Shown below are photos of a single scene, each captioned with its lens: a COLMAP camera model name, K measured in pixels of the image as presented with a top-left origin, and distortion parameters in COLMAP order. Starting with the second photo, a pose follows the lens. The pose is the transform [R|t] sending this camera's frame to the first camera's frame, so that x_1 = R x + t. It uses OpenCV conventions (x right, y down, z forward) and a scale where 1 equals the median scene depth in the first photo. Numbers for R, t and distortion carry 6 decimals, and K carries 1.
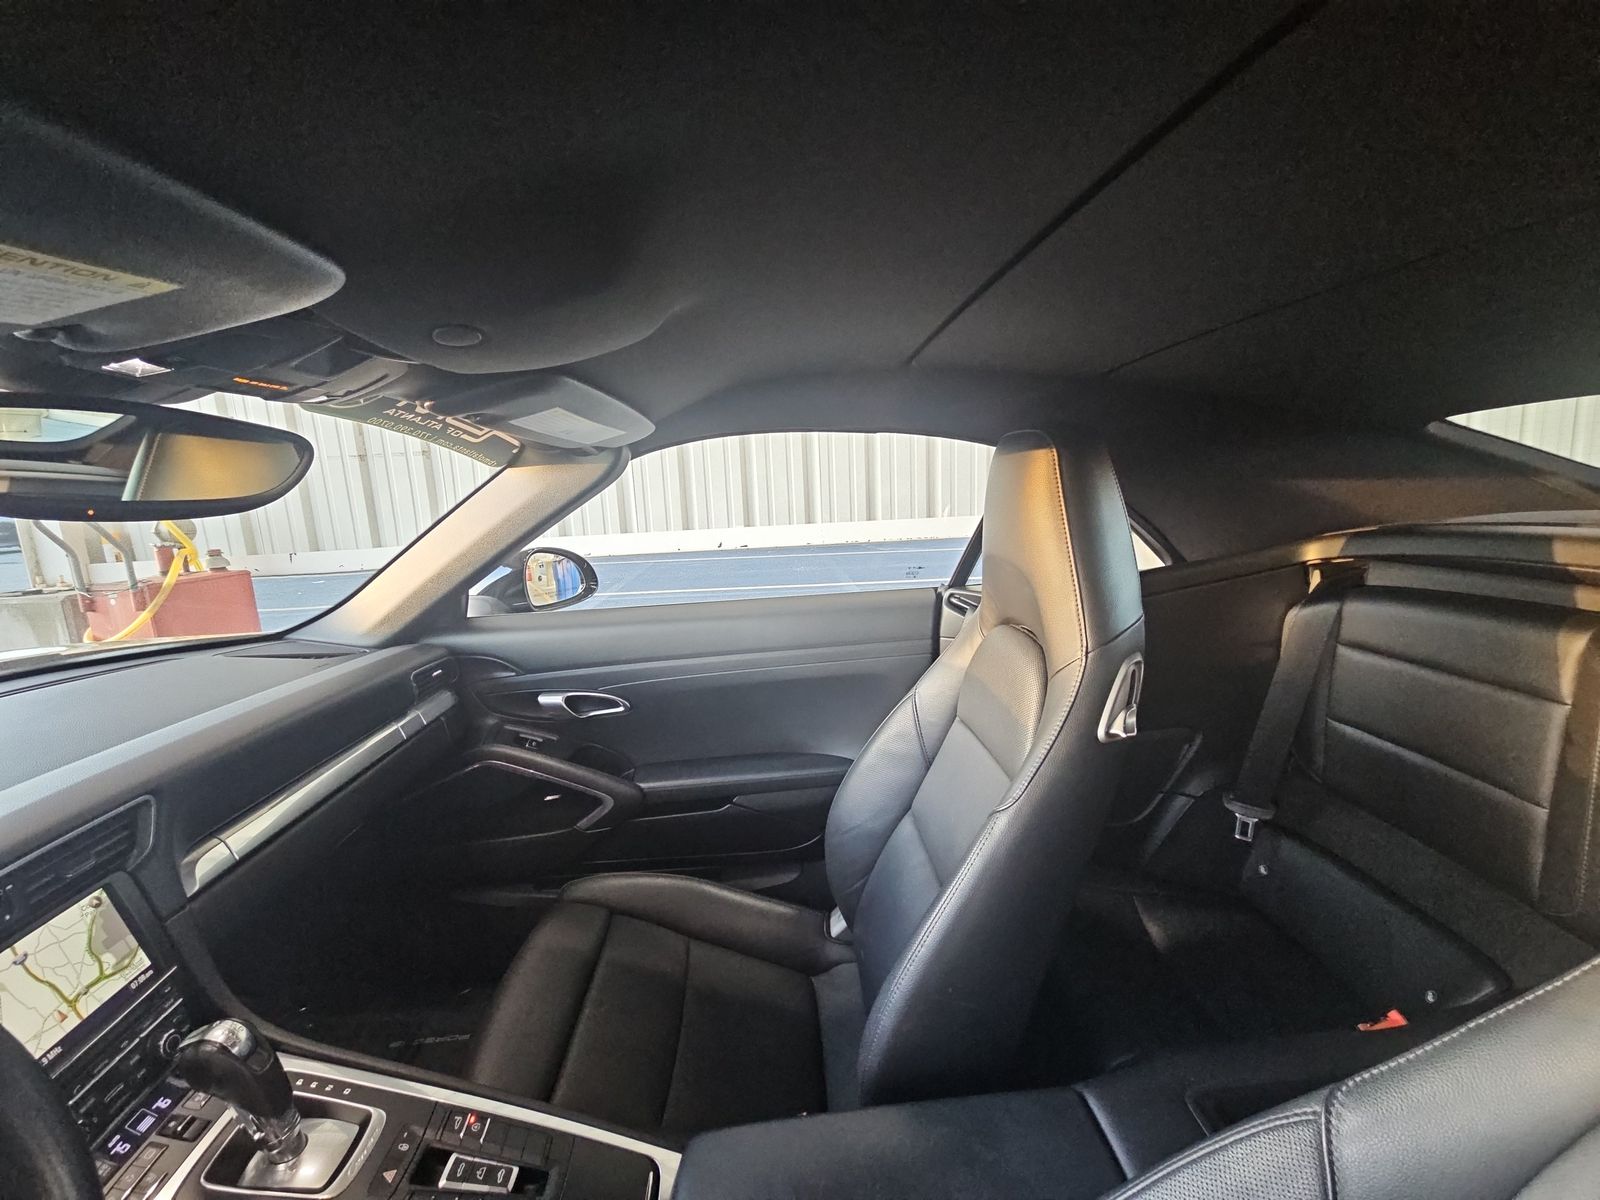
lens RADIAL K [[646.7, 0, 801.0], [0, 646.7, 592.9], [0, 0, 1]] dist [-0.009008, 0.000139]
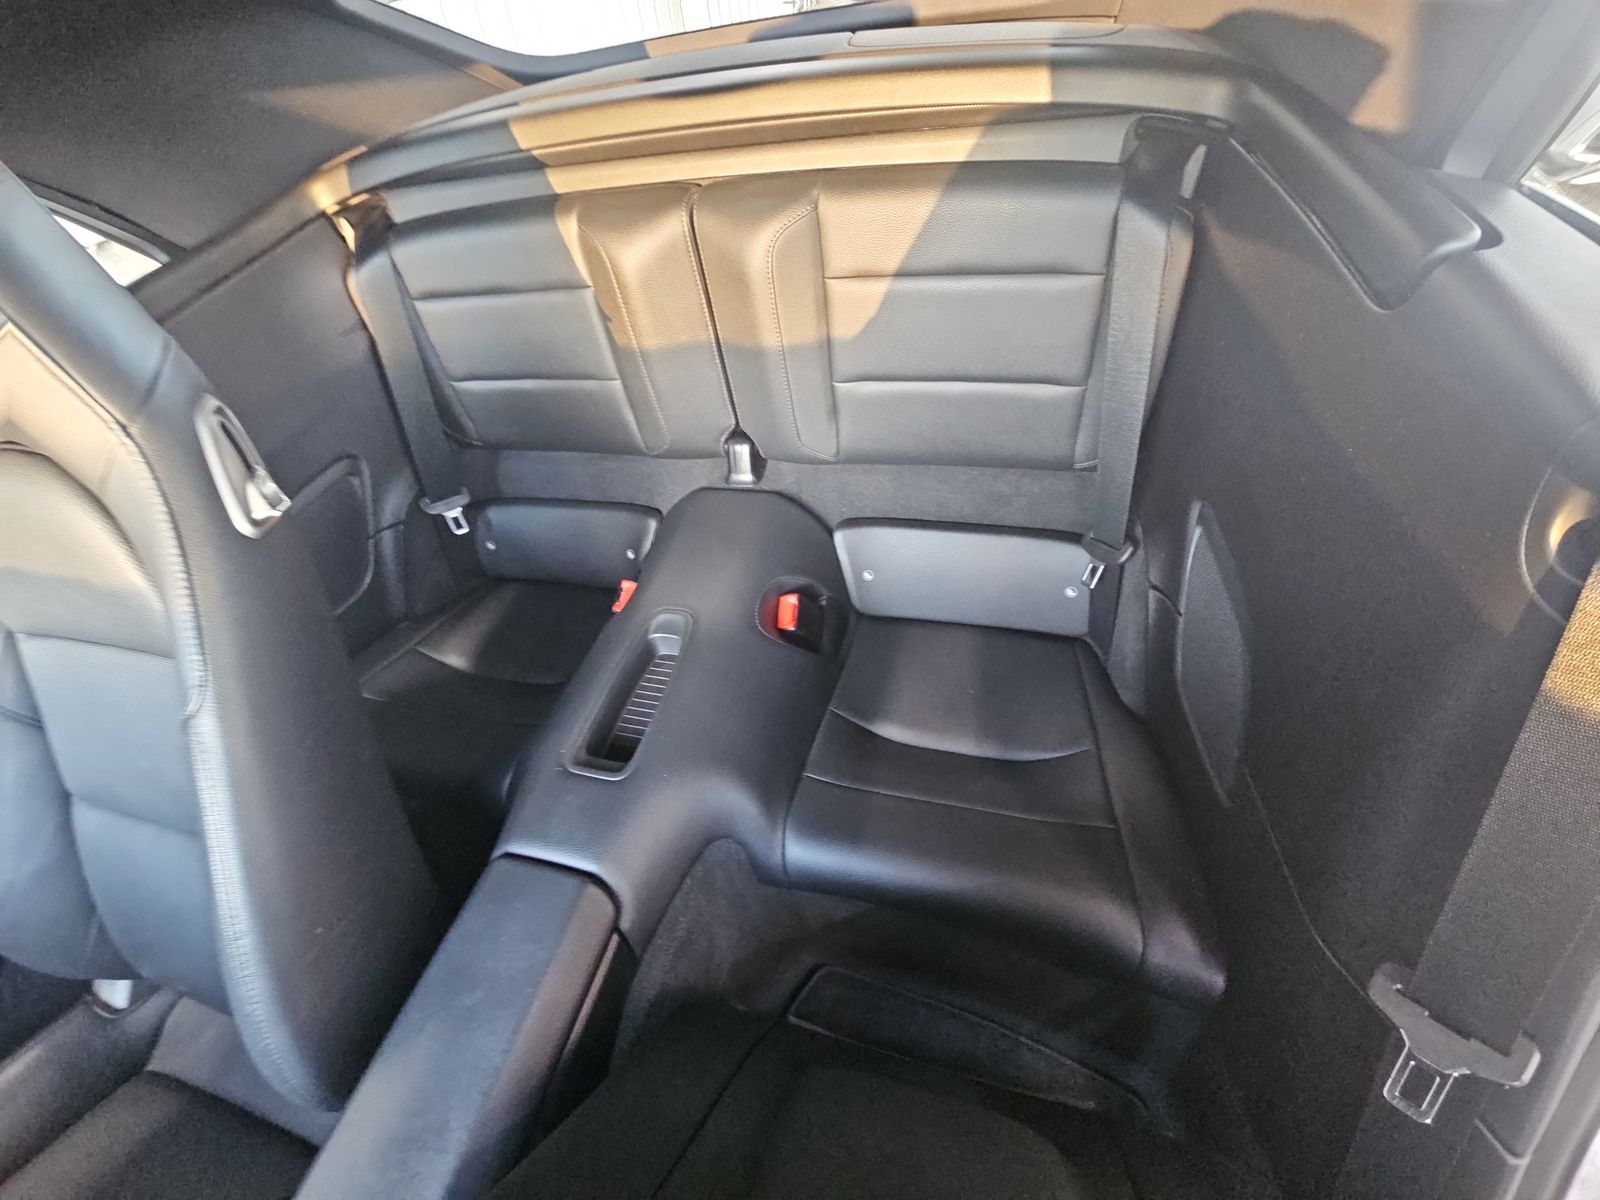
lens RADIAL K [[634.5, 0, 790.0], [0, 634.5, 597.5], [0, 0, 1]] dist [0.001060, -0.006320]
pose [[0.307483, -0.634674, 0.708973, 0.073673], [0.267581, 0.772676, 0.575650, 0.026422], [-0.913156, 0.012705, 0.407412, 0.121146]]
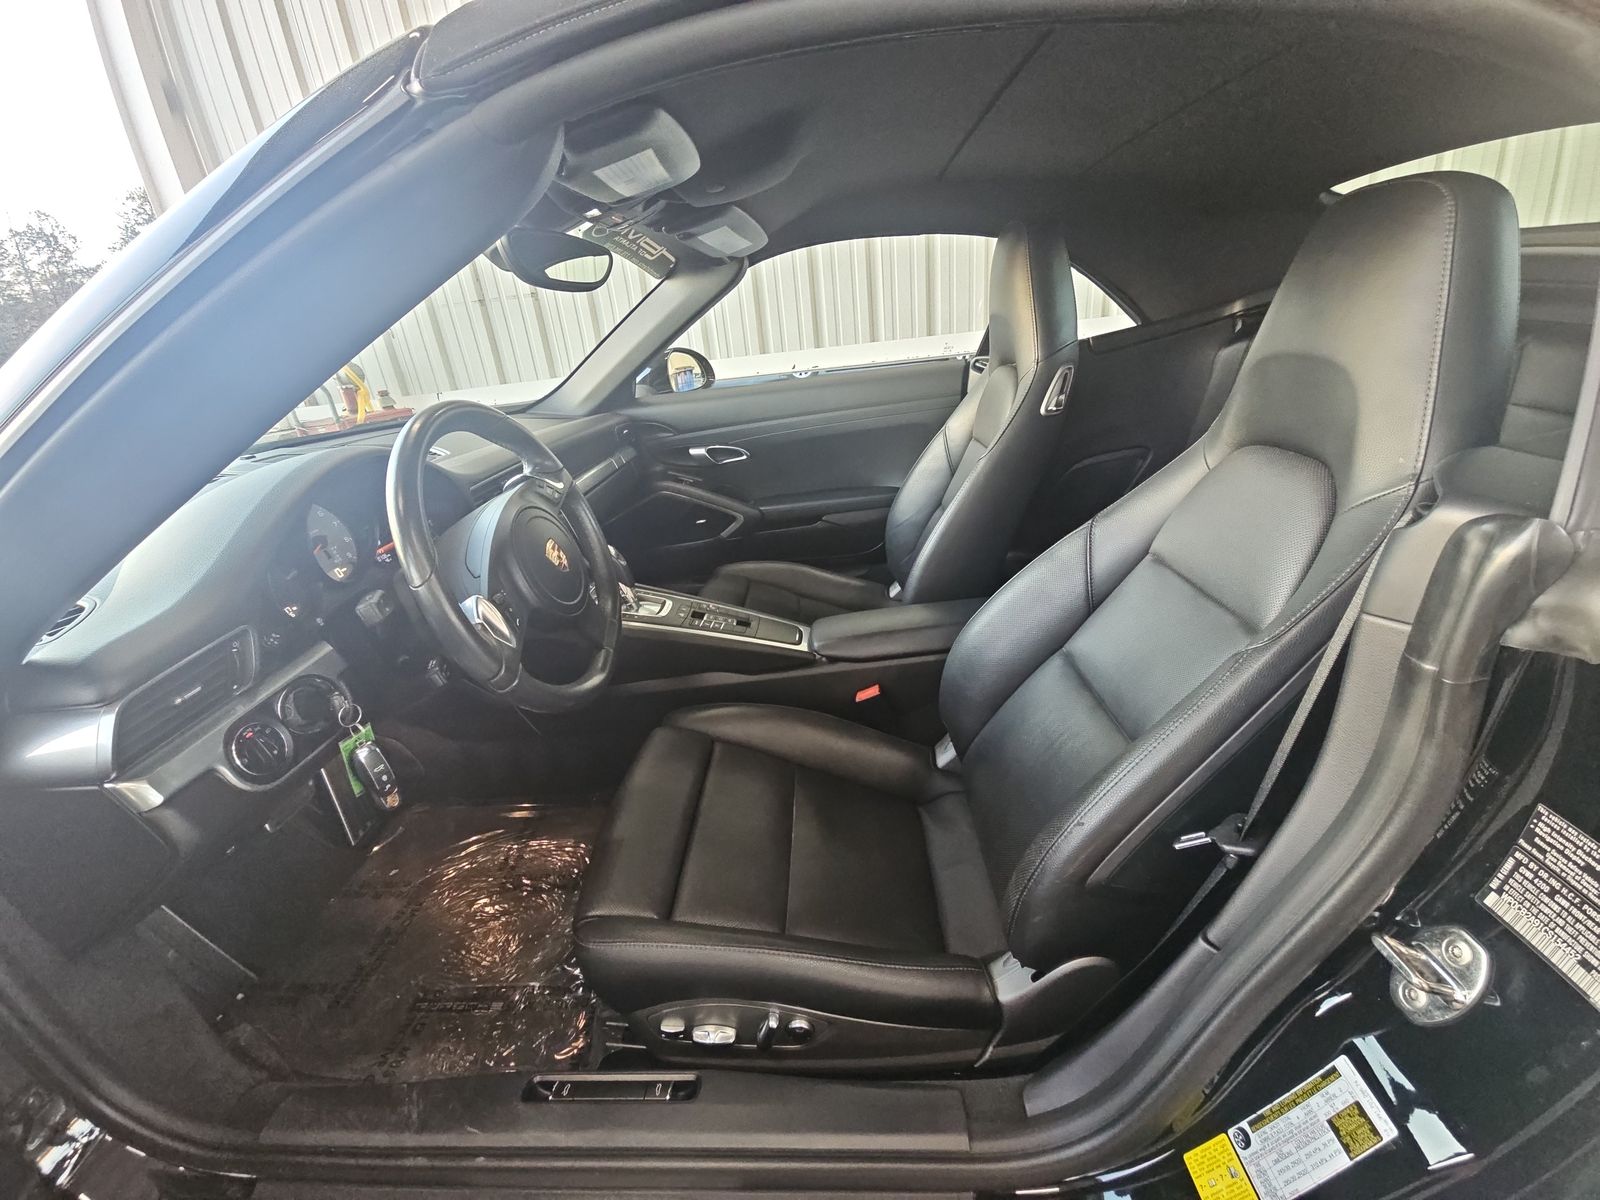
lens RADIAL K [[634.5, 0, 790.0], [0, 634.5, 597.5], [0, 0, 1]] dist [0.001060, -0.006320]
pose [[0.992730, -0.008387, -0.120068, -0.005386], [0.037021, 0.970485, 0.238302, 0.174751], [0.114526, -0.241015, 0.963741, -0.534290]]
